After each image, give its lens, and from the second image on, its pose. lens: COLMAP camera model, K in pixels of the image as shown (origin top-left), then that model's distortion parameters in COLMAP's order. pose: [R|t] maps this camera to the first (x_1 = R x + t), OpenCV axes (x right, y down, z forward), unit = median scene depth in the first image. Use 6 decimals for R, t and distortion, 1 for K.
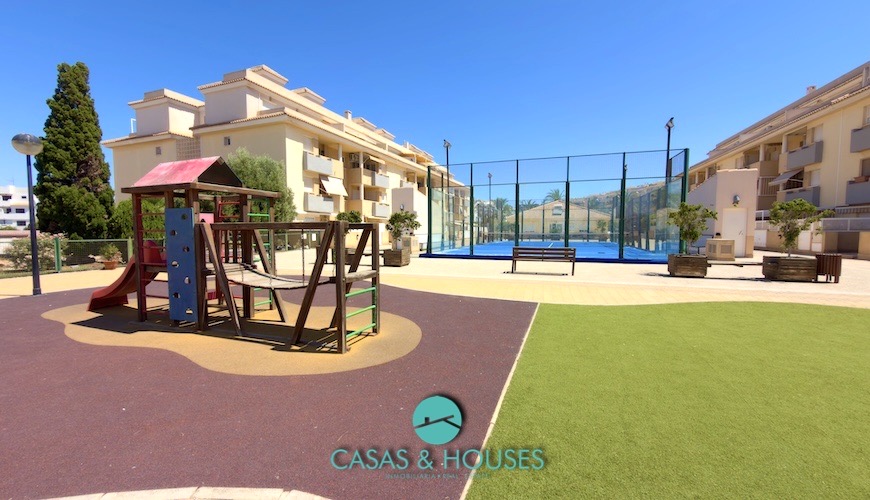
lens RADIAL K [[347.3, 0, 434.4], [0, 347.3, 249.2], [0, 0, 1]] dist [0.000370, -0.000027]
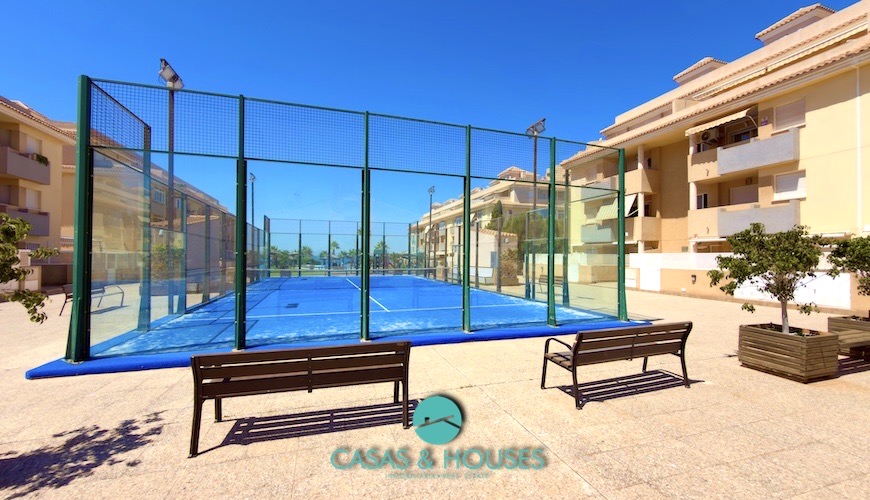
lens RADIAL K [[347.3, 0, 434.4], [0, 347.3, 249.2], [0, 0, 1]] dist [0.000370, -0.000027]
pose [[-0.782287, -0.020716, -0.622574, 0.565329], [-0.045491, 0.998678, 0.023930, -0.090445], [0.621255, 0.047042, -0.782195, 1.442668]]
